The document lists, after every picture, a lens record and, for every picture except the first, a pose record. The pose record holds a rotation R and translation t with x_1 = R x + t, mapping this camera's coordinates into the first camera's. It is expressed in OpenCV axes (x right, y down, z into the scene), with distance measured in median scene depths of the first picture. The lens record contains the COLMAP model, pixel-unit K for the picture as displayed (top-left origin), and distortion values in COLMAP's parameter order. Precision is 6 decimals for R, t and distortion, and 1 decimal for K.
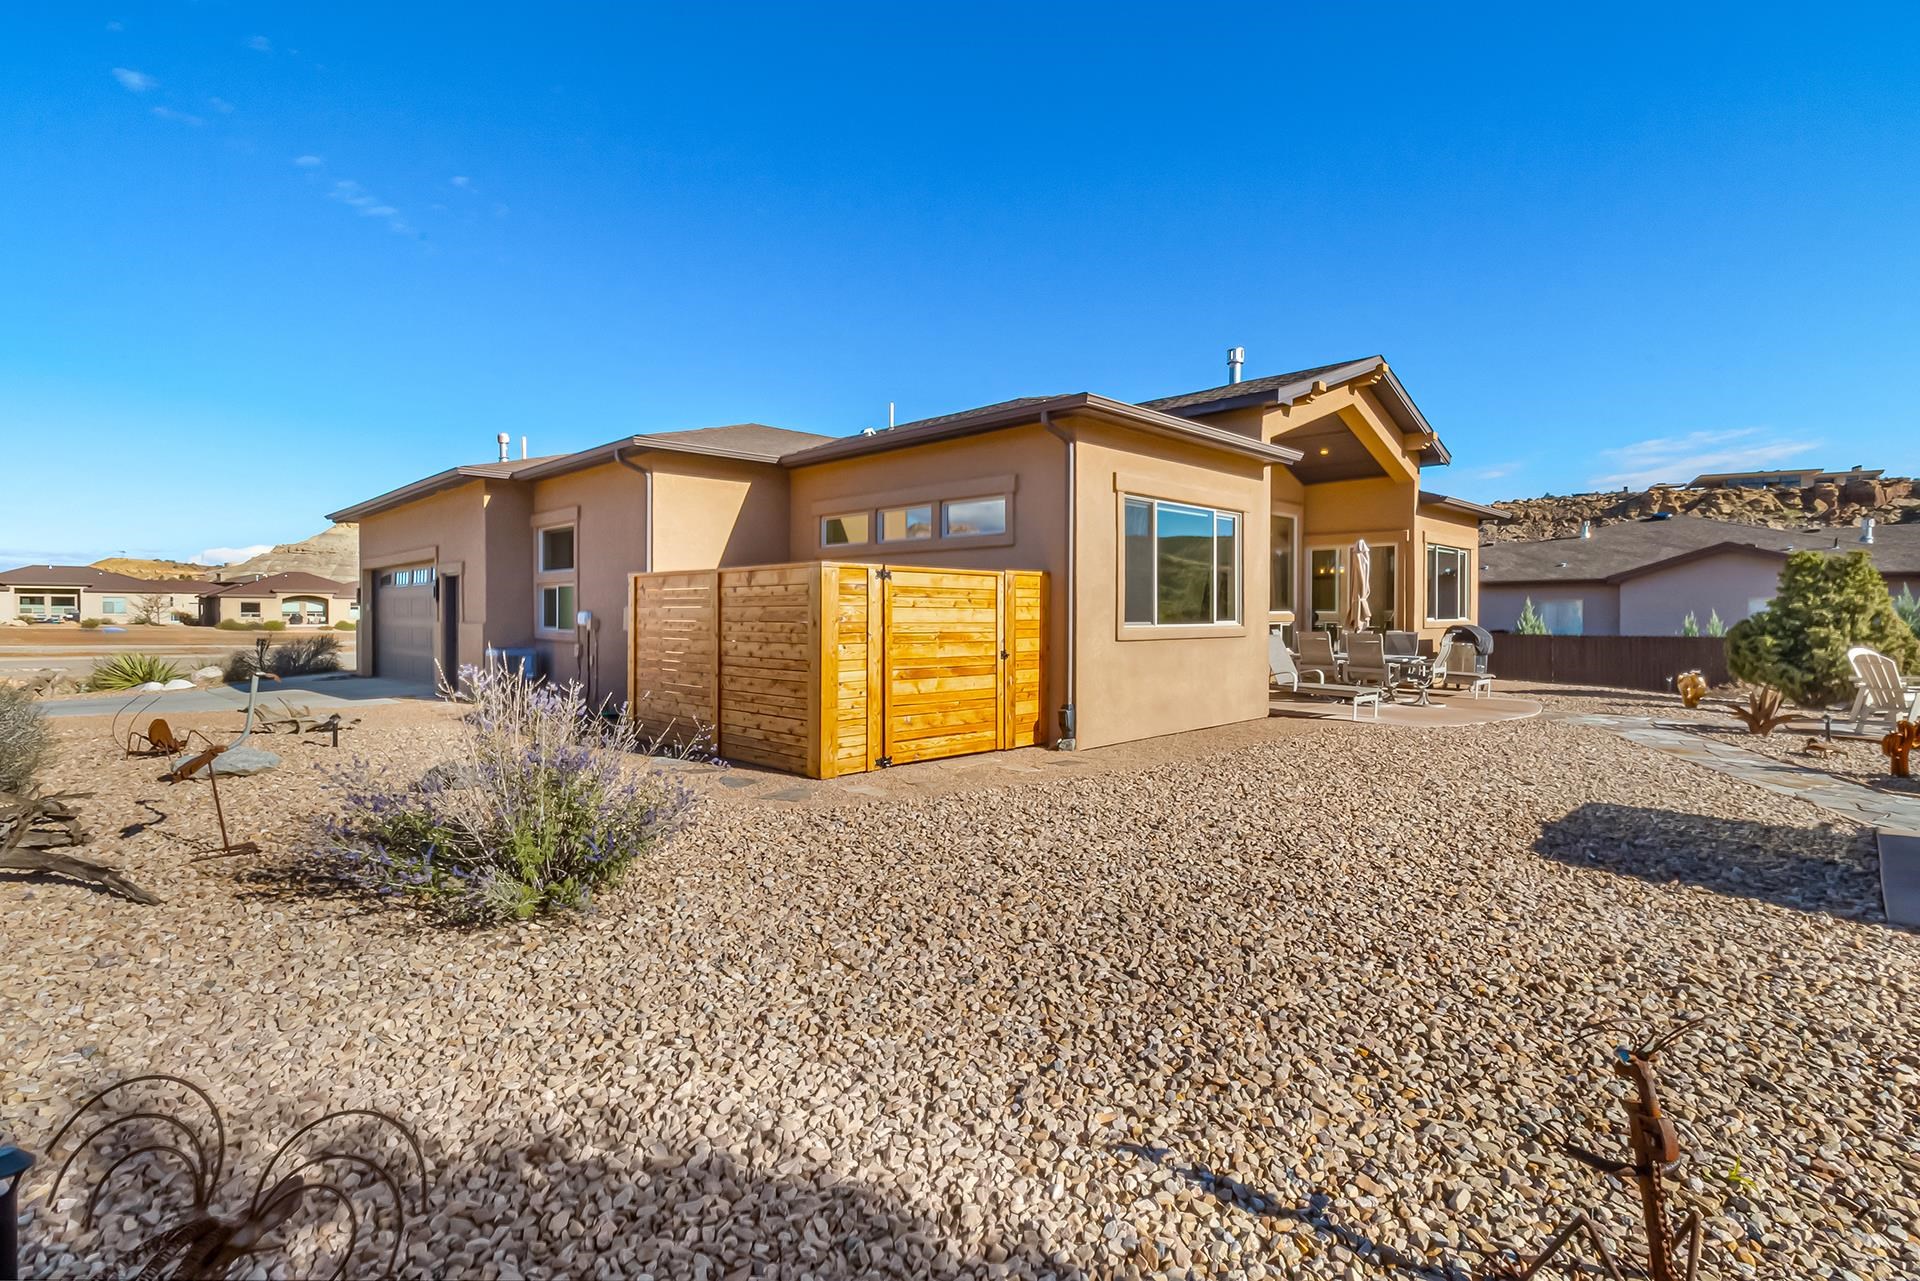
lens RADIAL K [[883.5, 0, 960.0], [0, 883.5, 640.5], [0, 0, 1]] dist [-0.001115, -0.000203]
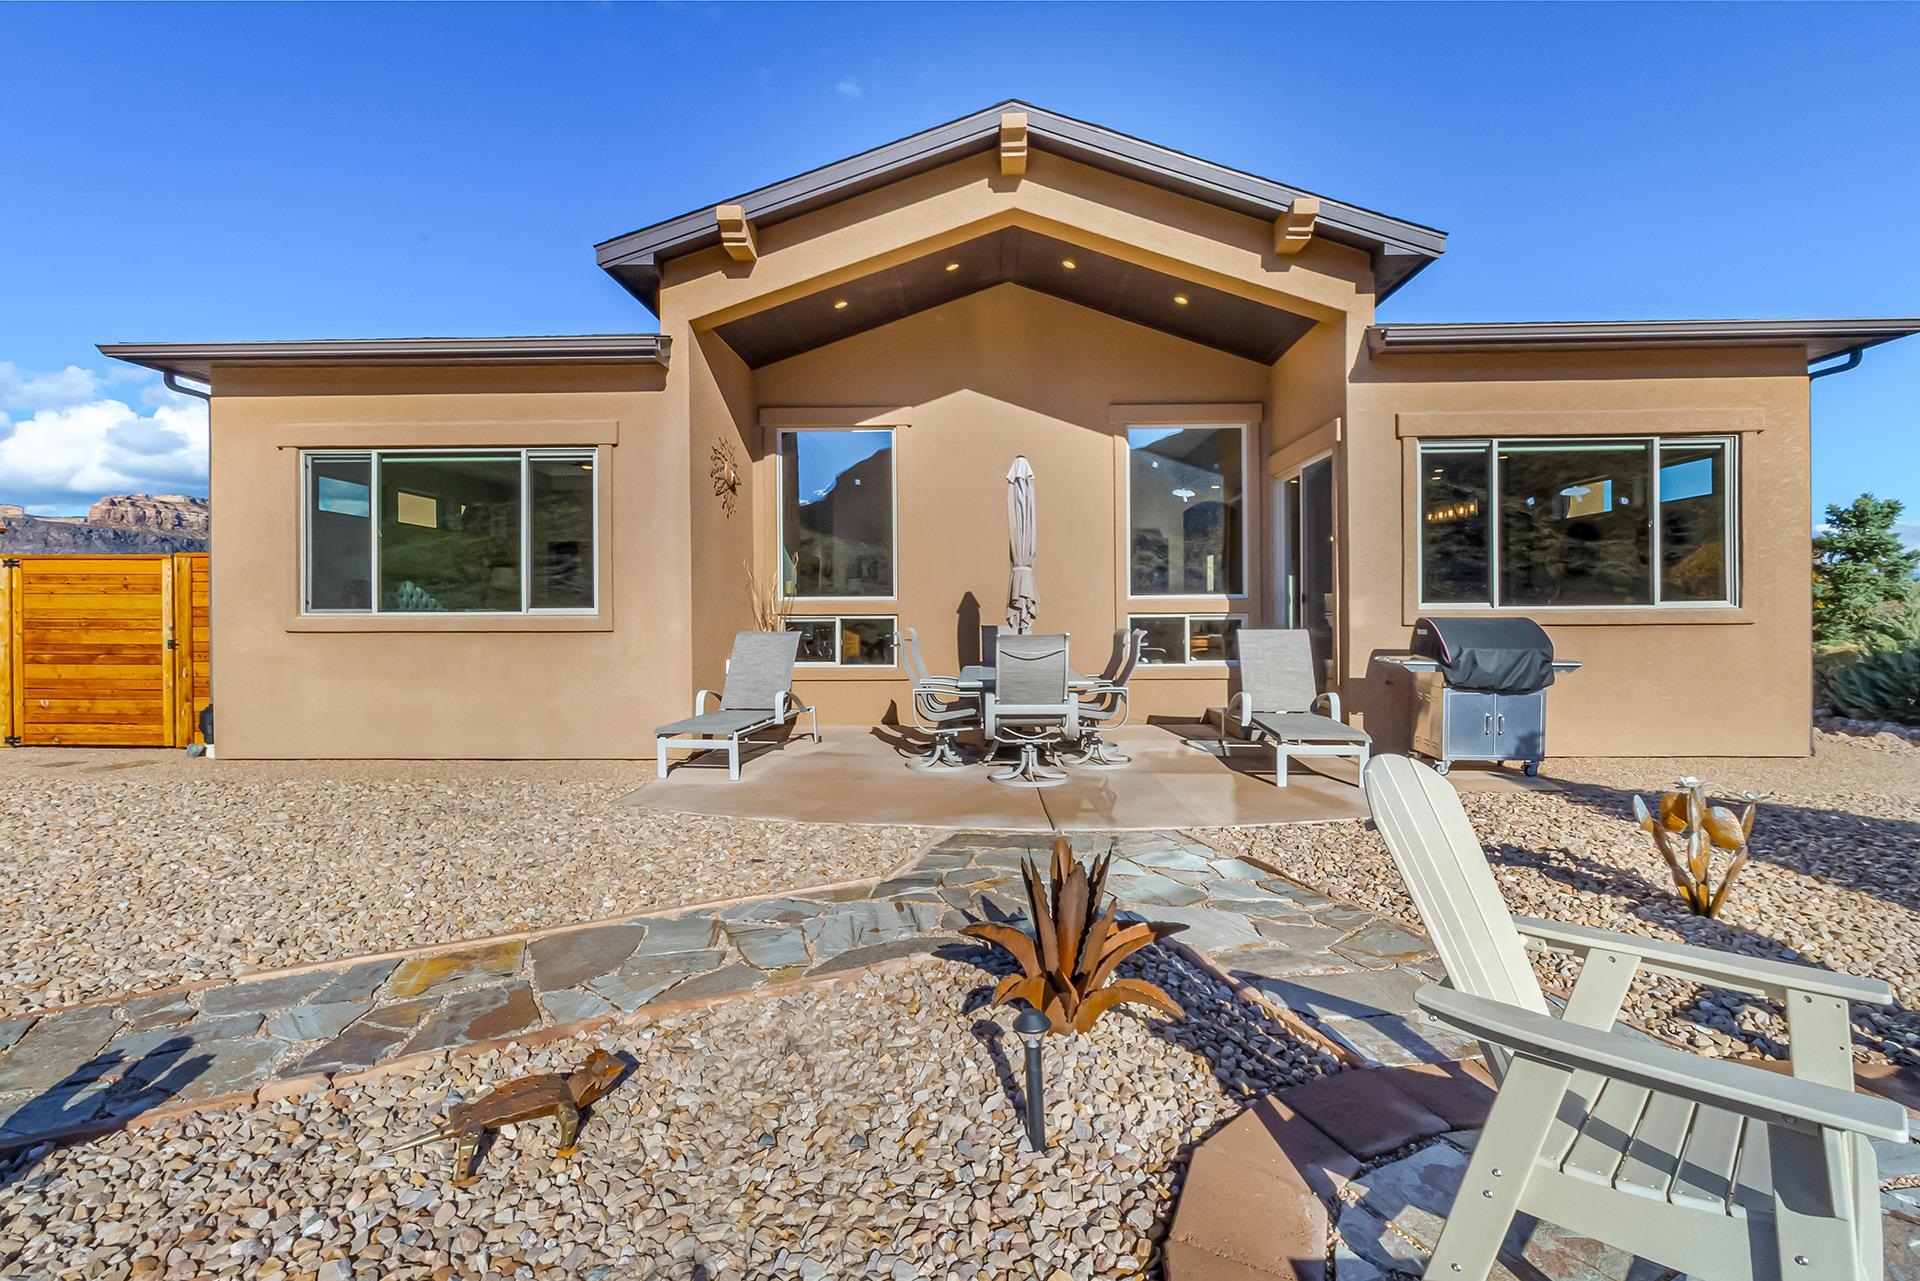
lens RADIAL K [[883.5, 0, 960.0], [0, 883.5, 640.5], [0, 0, 1]] dist [-0.001115, -0.000203]
pose [[0.681657, -0.004120, -0.731660, 1.131096], [-0.022715, 0.999383, -0.026790, 0.016135], [0.731319, 0.034881, 0.681143, 0.856280]]
